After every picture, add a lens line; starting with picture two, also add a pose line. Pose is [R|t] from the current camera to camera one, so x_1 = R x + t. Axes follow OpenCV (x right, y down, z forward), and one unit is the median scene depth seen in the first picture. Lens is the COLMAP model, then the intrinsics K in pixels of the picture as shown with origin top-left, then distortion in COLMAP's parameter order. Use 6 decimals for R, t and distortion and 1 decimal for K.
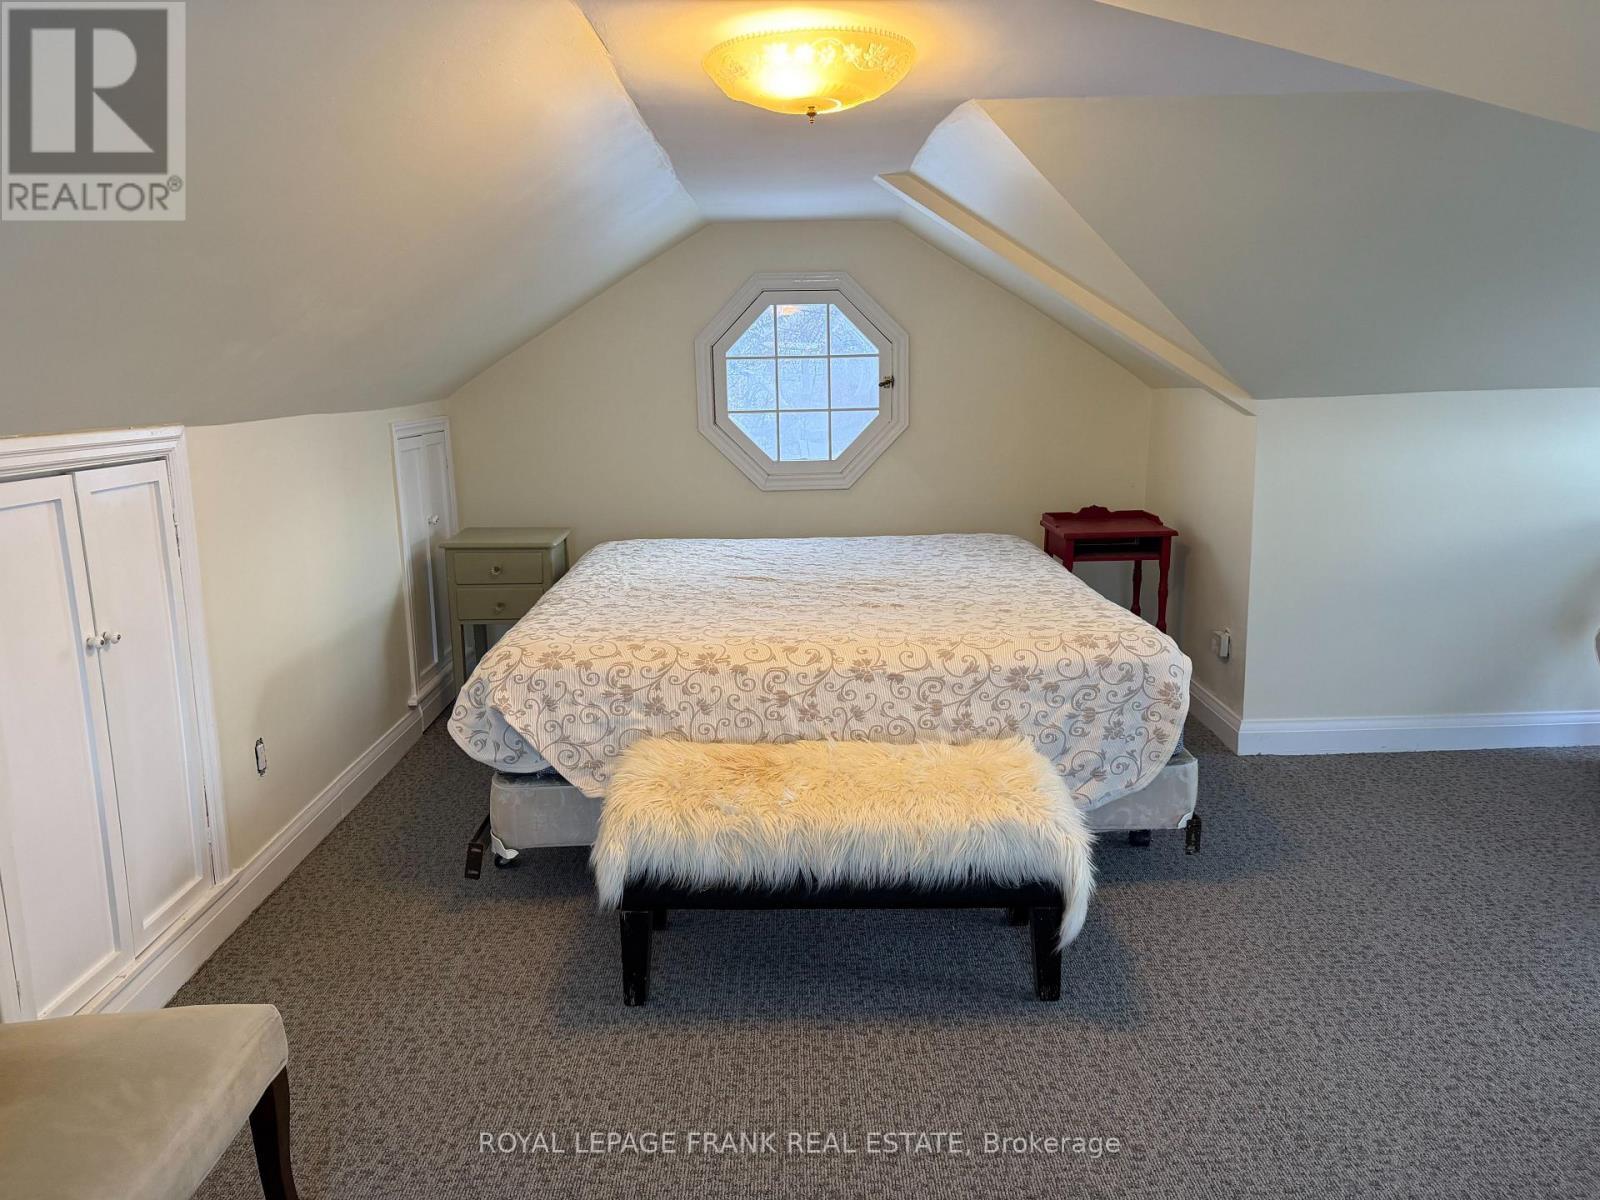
lens RADIAL K [[1155.4, 0, 769.4], [0, 1155.4, 598.9], [0, 0, 1]] dist [0.170598, -0.322913]
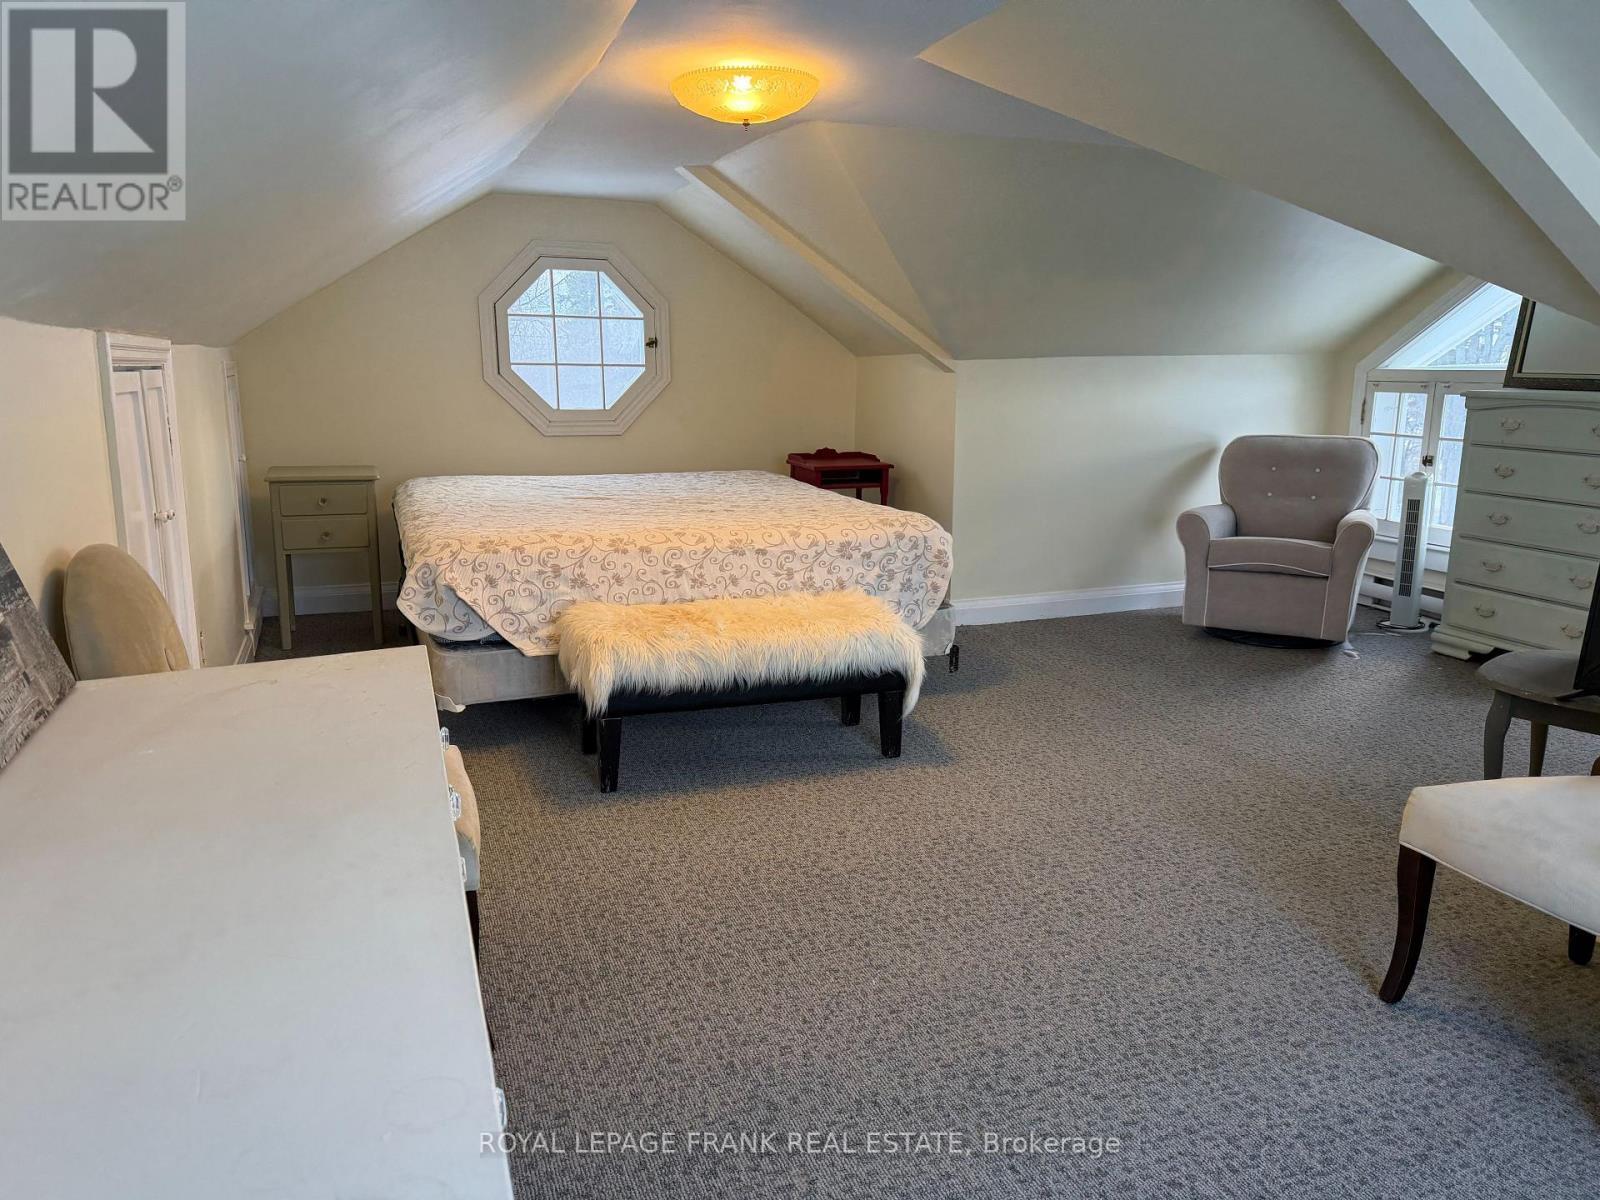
lens RADIAL K [[1115.5, 0, 822.1], [0, 1115.5, 607.8], [0, 0, 1]] dist [0.102999, -0.156354]
pose [[0.935389, -0.050751, 0.349960, -0.276306], [0.041420, 0.998560, 0.034101, 0.090842], [-0.351187, -0.017402, 0.936144, -0.226035]]
